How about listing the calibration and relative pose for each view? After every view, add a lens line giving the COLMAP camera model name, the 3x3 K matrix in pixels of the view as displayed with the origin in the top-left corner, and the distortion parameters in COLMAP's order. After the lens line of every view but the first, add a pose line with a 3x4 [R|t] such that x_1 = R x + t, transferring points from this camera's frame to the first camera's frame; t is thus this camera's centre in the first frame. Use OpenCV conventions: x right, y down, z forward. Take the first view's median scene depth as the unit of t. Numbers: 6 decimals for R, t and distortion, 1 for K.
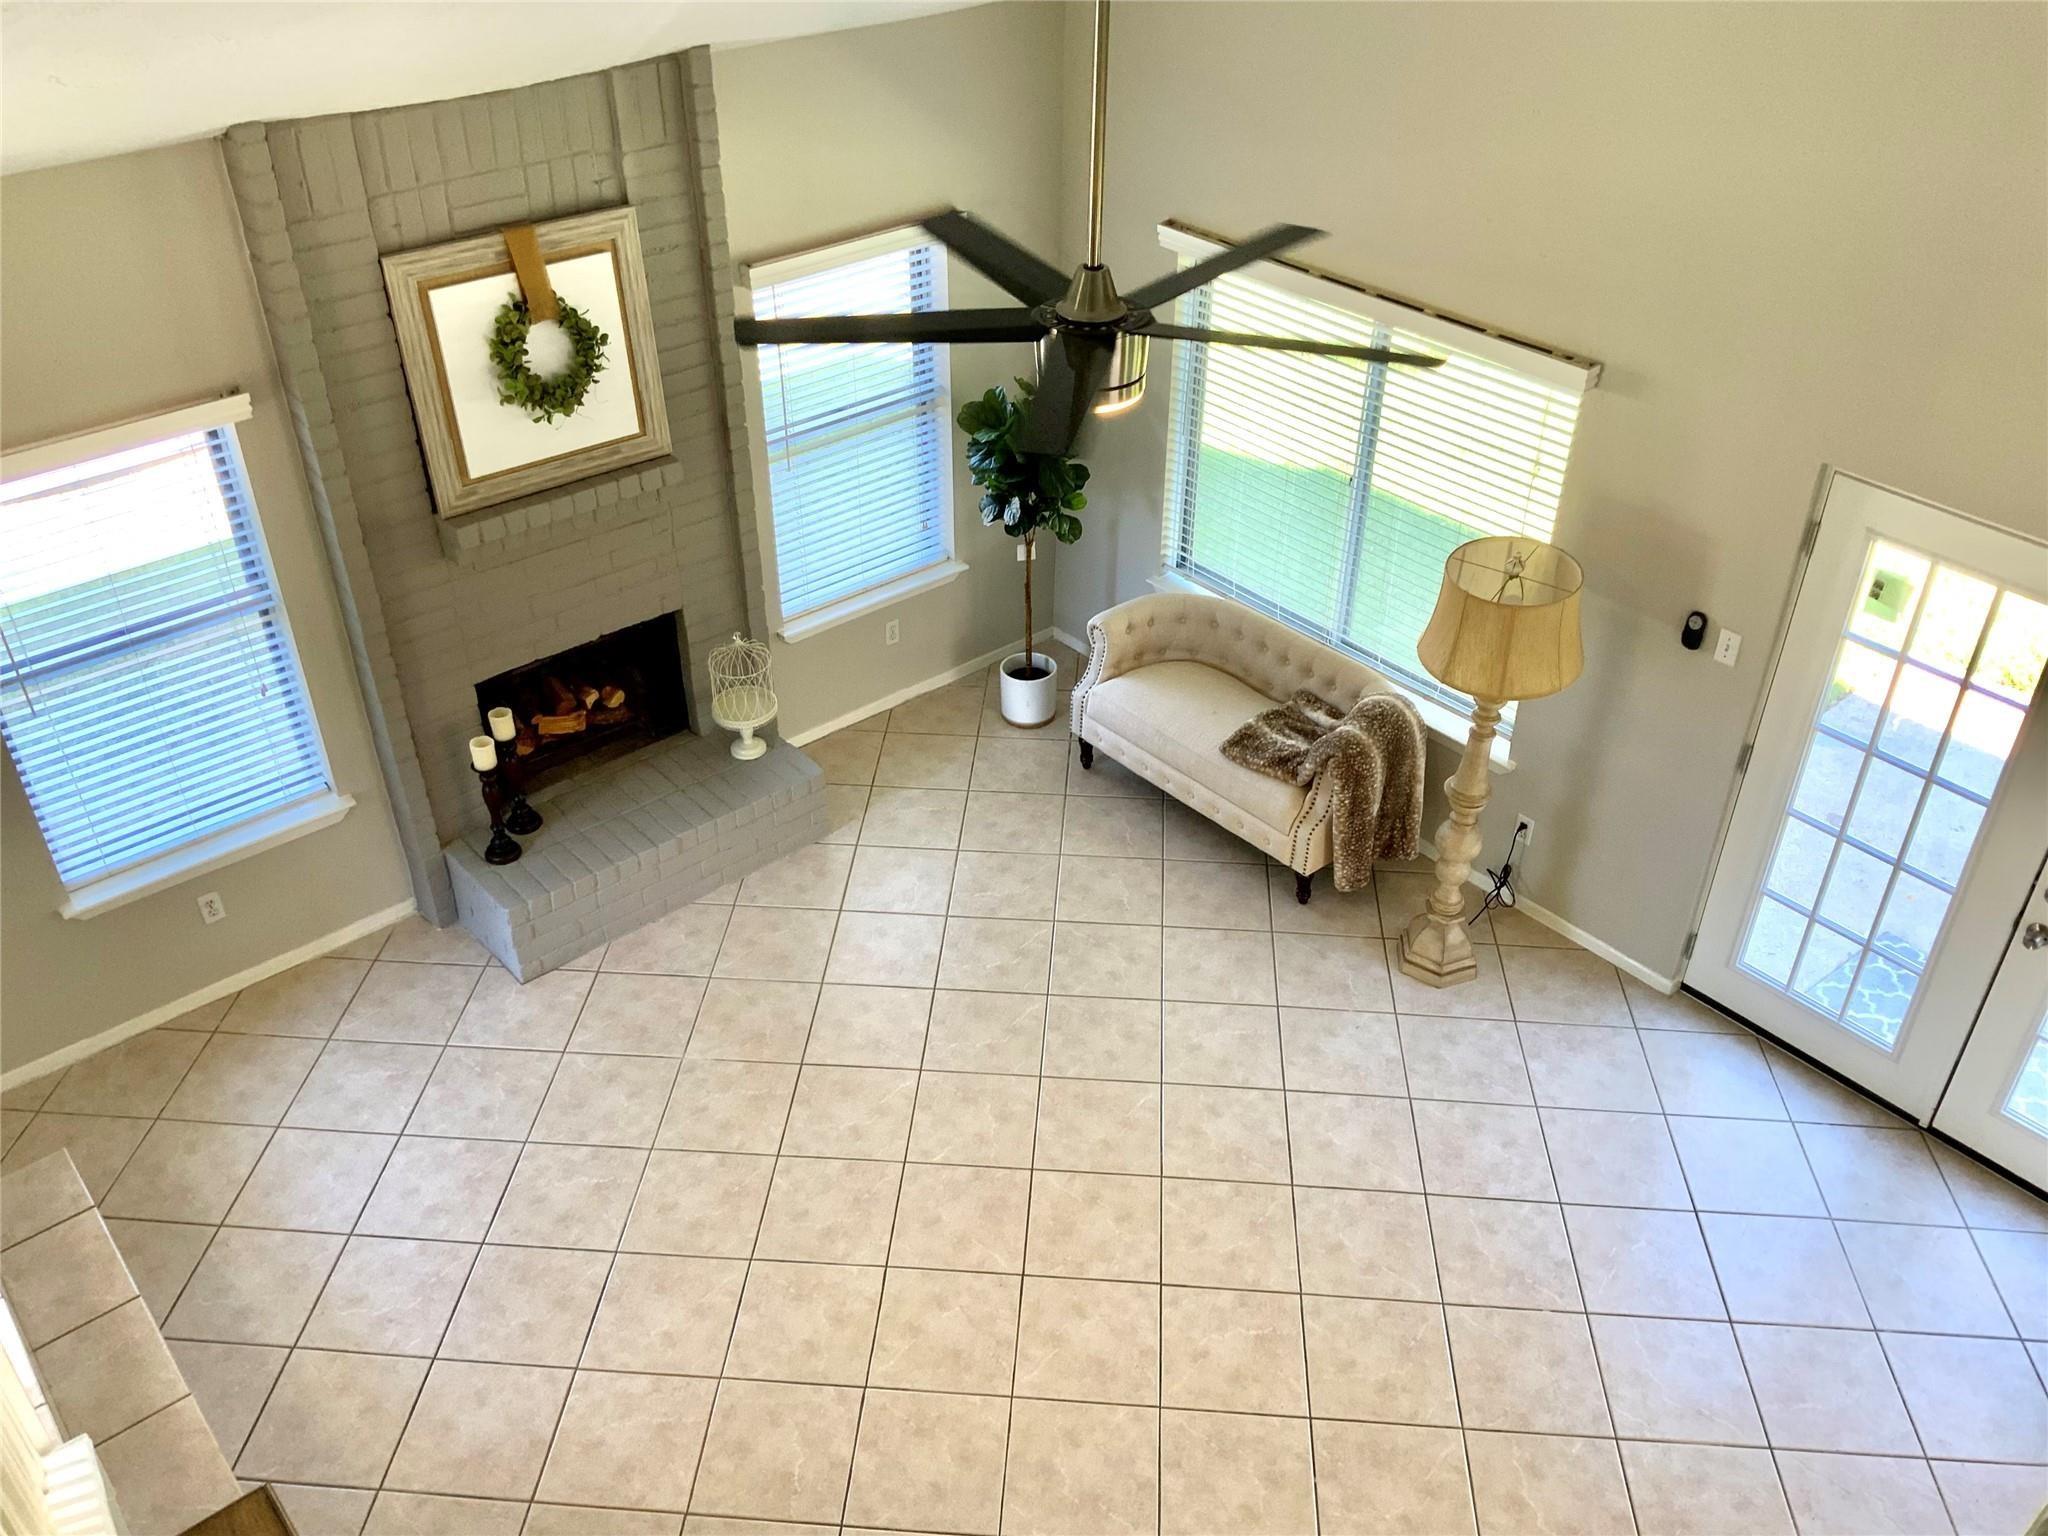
lens RADIAL K [[1696.8, 0, 1024.0], [0, 1696.8, 768.0], [0, 0, 1]] dist [0.063727, -0.001801]
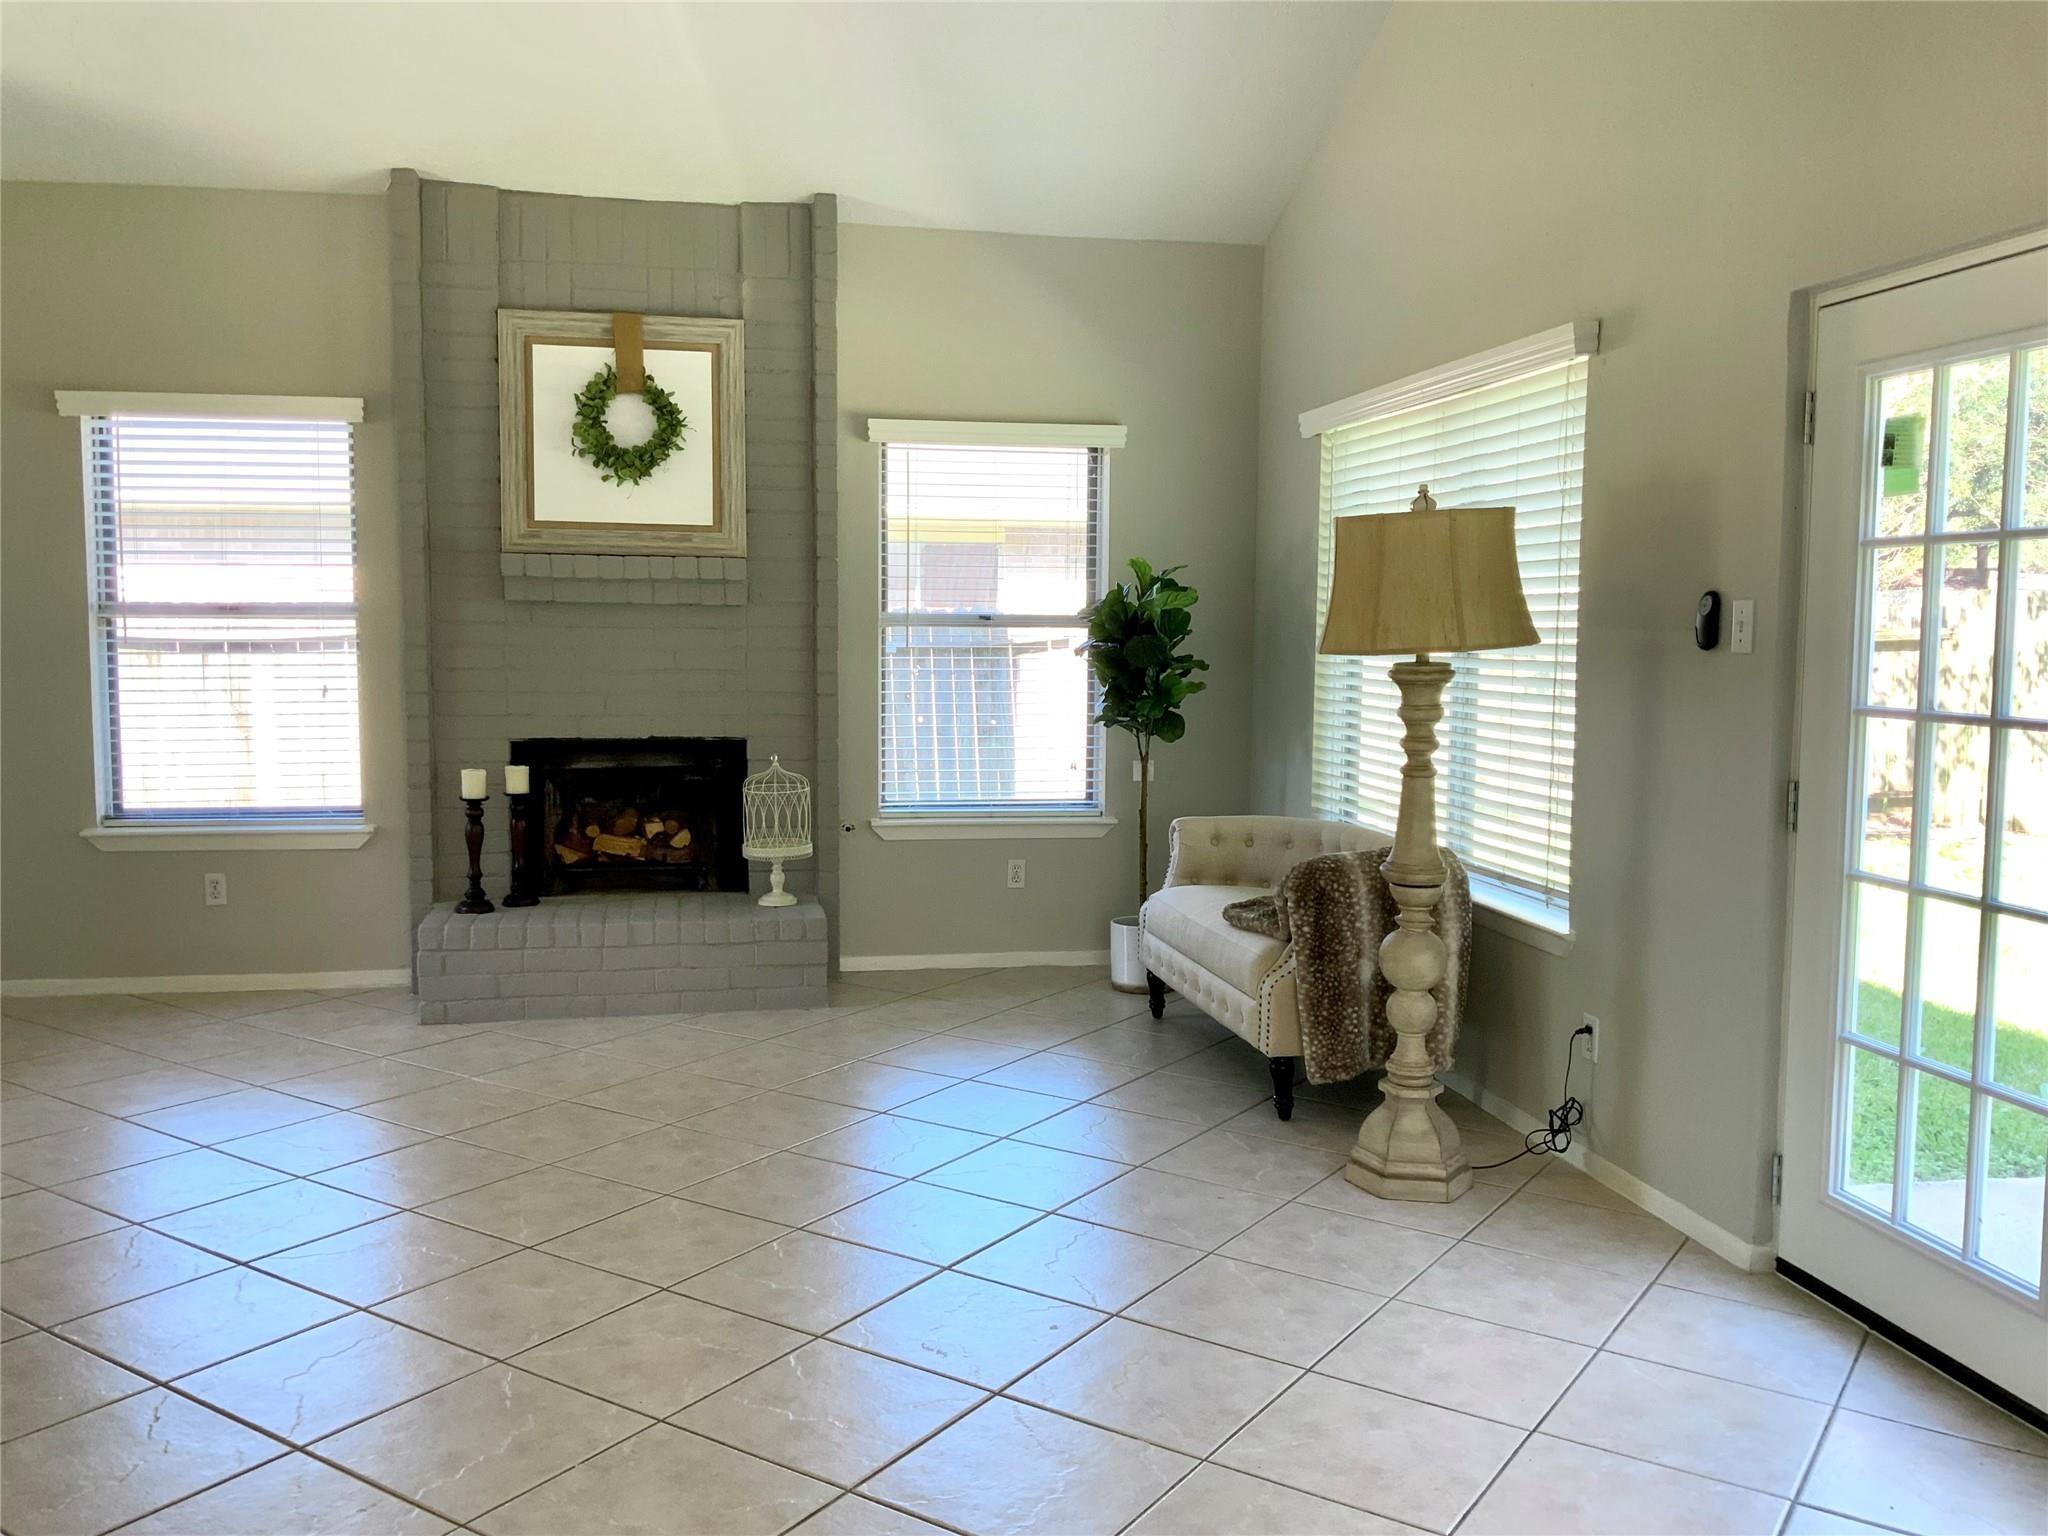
lens RADIAL K [[1696.8, 0, 1024.0], [0, 1696.8, 768.0], [0, 0, 1]] dist [0.063727, -0.001801]
pose [[0.868708, 0.043534, -0.493407, 0.483050], [-0.287485, 0.855496, -0.430674, 0.339815], [0.403358, 0.515977, 0.755692, 0.387268]]
